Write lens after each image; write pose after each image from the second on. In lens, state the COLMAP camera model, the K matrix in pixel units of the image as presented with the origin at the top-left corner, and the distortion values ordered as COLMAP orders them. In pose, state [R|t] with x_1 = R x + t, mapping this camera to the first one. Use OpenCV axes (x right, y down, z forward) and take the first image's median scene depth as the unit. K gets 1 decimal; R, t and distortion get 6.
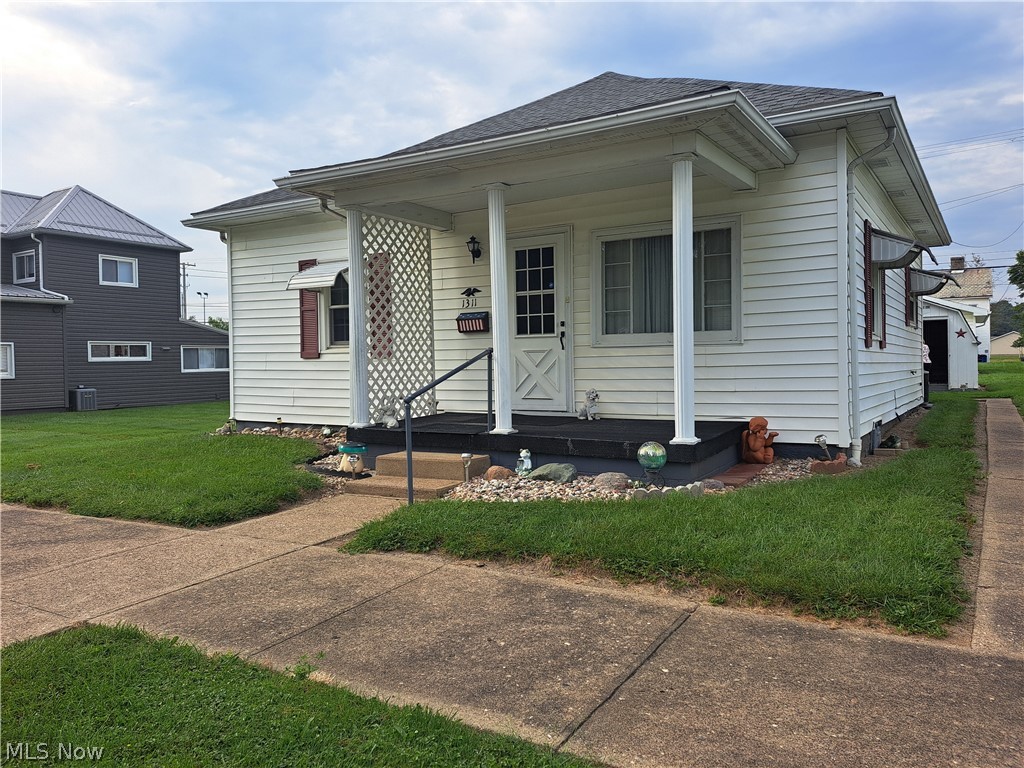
lens RADIAL K [[746.4, 0, 512.0], [0, 746.4, 384.0], [0, 0, 1]] dist [0.120187, -0.001090]
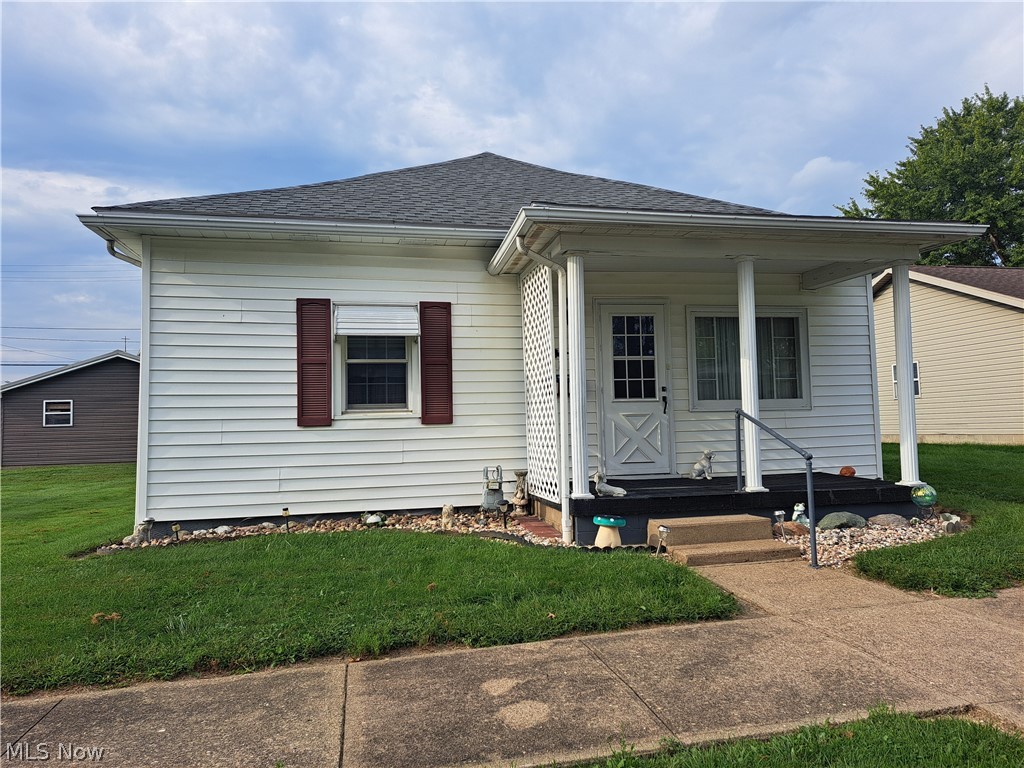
lens RADIAL K [[737.1, 0, 512.0], [0, 737.1, 384.0], [0, 0, 1]] dist [0.071836, -0.004062]
pose [[0.711251, 0.035698, 0.702031, -0.808119], [0.038245, 0.995265, -0.089356, -0.002777], [-0.701897, 0.090404, 0.706518, 0.409801]]
